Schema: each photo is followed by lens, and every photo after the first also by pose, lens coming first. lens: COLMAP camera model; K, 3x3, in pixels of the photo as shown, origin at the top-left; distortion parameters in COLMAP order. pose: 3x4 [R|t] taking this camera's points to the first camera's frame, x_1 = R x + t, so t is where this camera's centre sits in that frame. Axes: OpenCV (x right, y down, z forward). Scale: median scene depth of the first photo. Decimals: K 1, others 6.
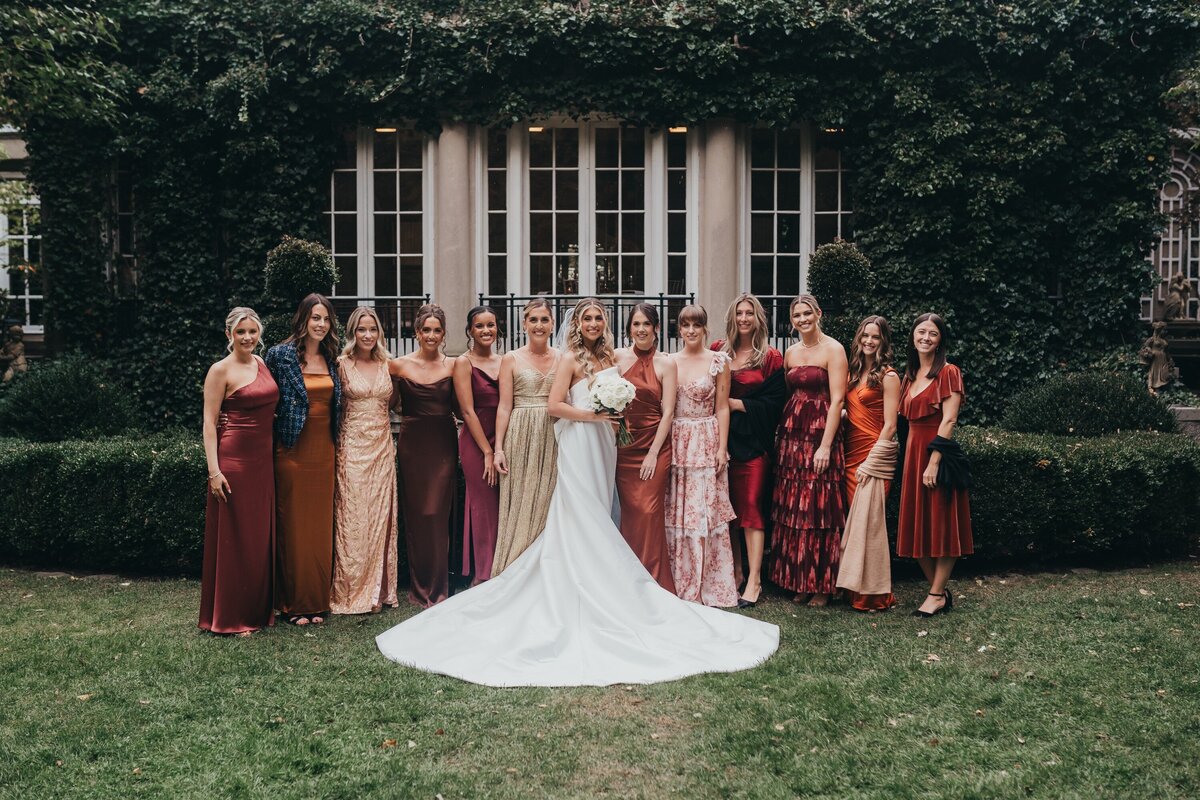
lens RADIAL K [[1290.9, 0, 586.0], [0, 1290.9, 413.1], [0, 0, 1]] dist [-0.064842, 0.098936]
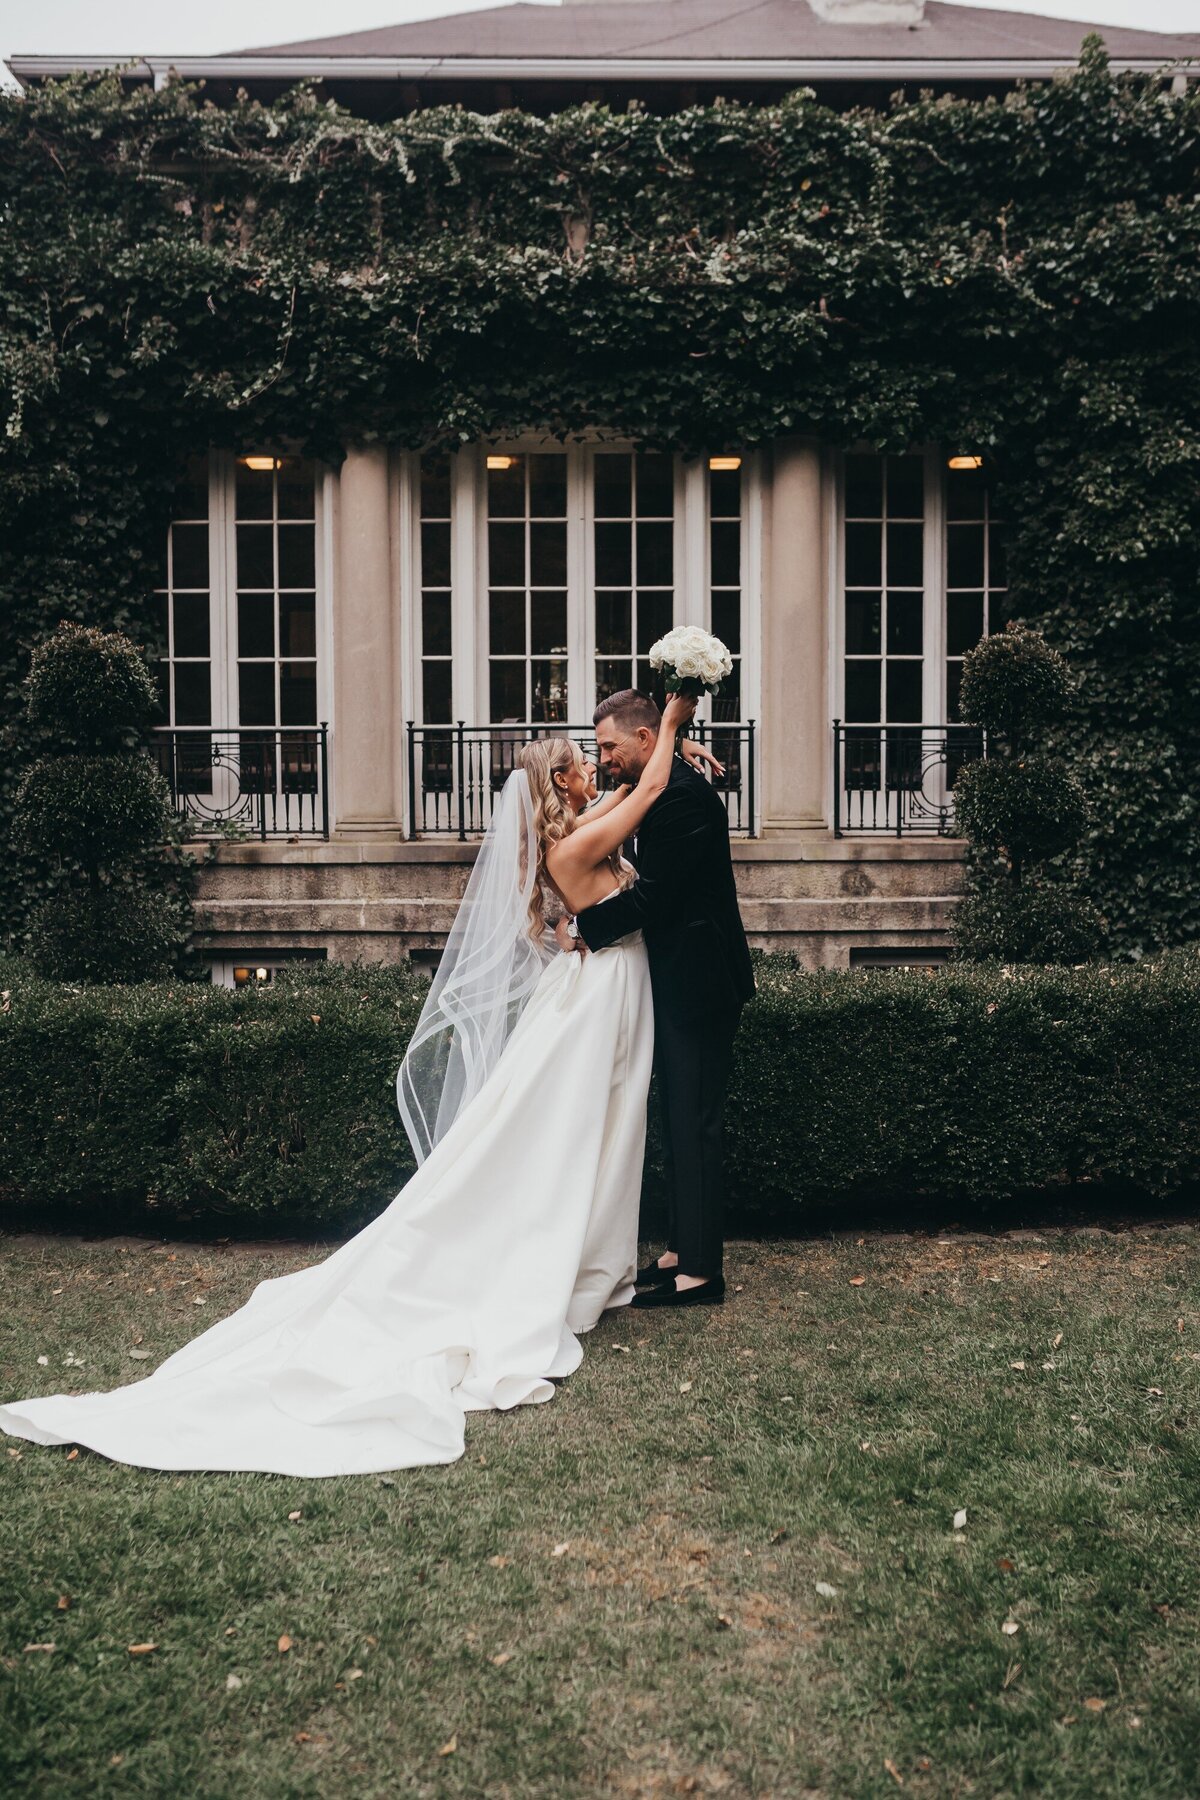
lens RADIAL K [[1807.9, 0, 600.7], [0, 1807.9, 900.4], [0, 0, 1]] dist [-0.056716, 0.086892]
pose [[0.999888, -0.003845, 0.014467, -0.003142], [0.003755, 0.999974, 0.006219, -0.012365], [-0.014490, -0.006164, 0.999876, 0.137749]]
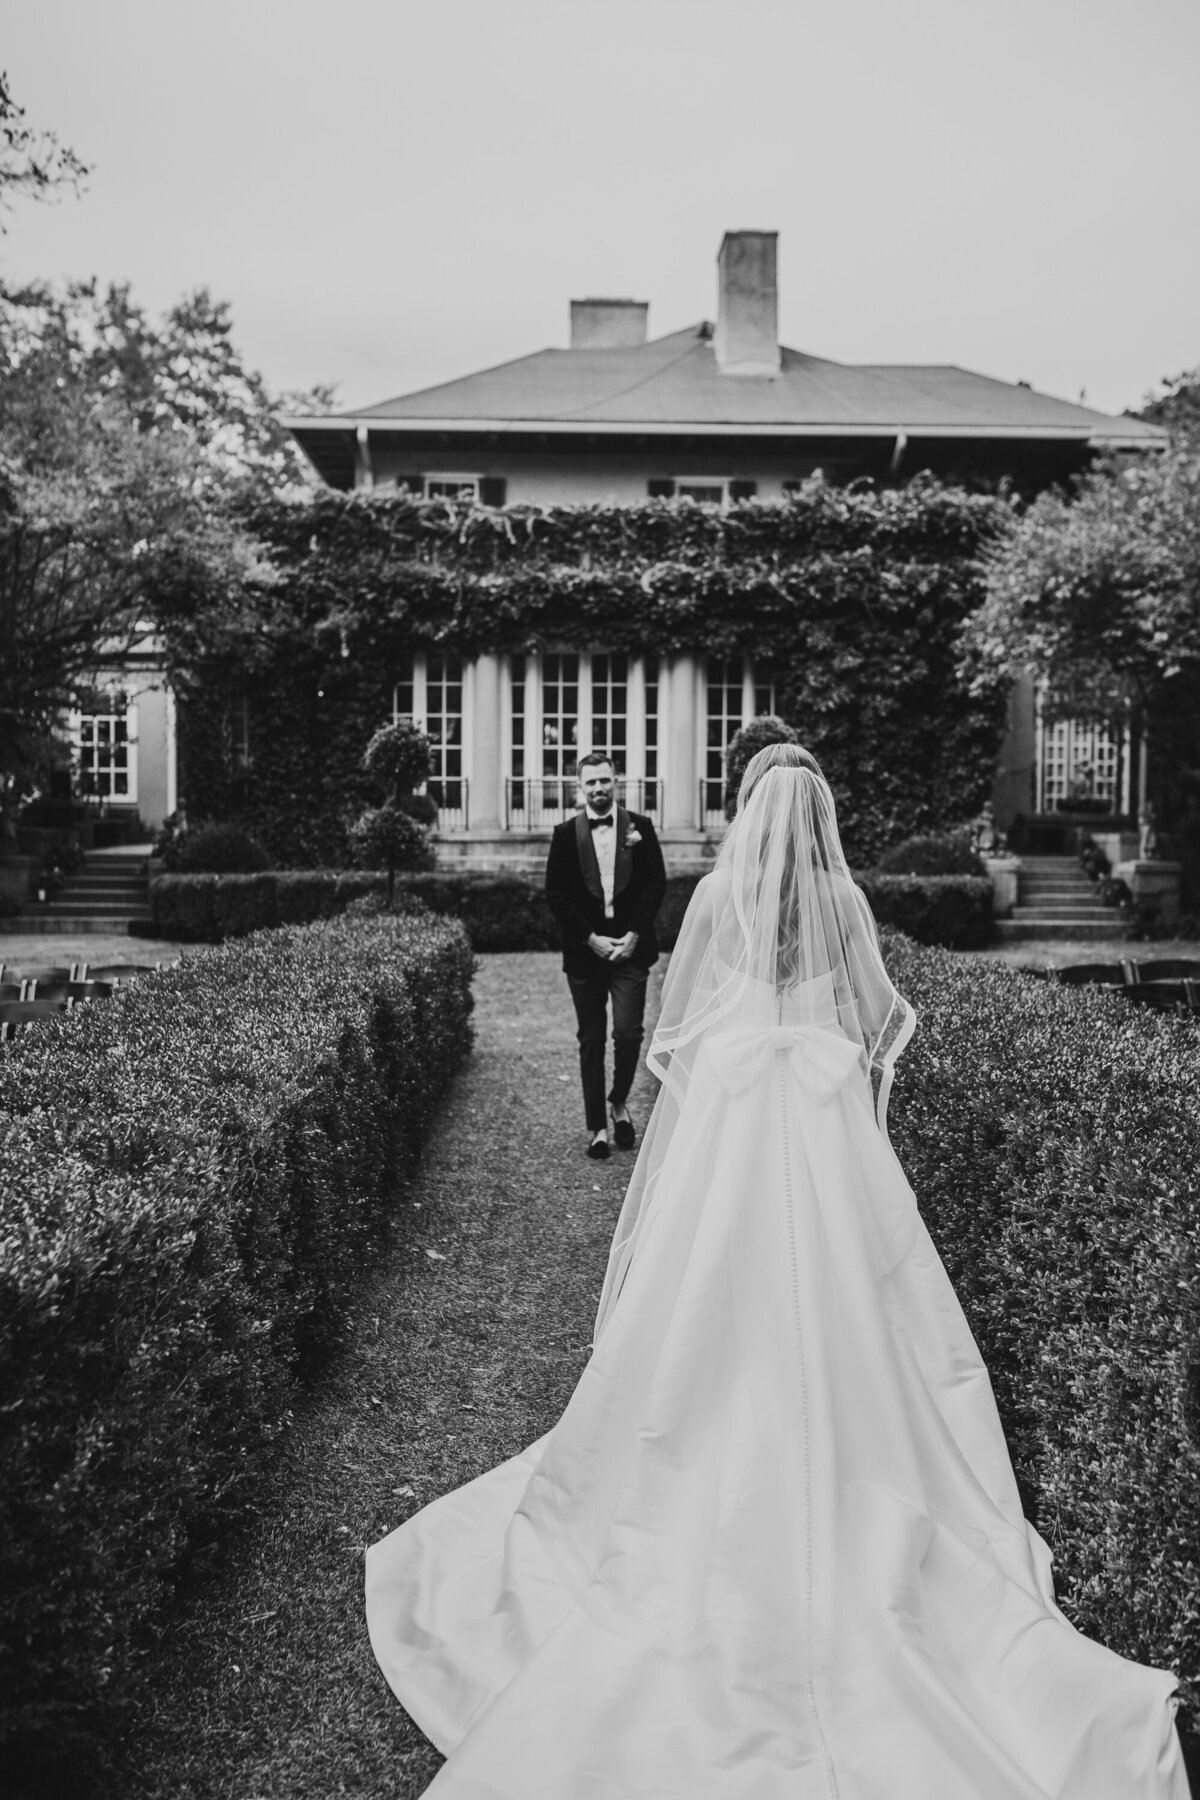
lens RADIAL K [[1782.9, 0, 610.7], [0, 1782.9, 897.0], [0, 0, 1]] dist [-0.061691, 0.086999]
pose [[0.999455, 0.005920, 0.032472, -0.033569], [-0.005687, 0.999957, -0.007264, 0.048772], [-0.032513, 0.007075, 0.999446, -0.910287]]
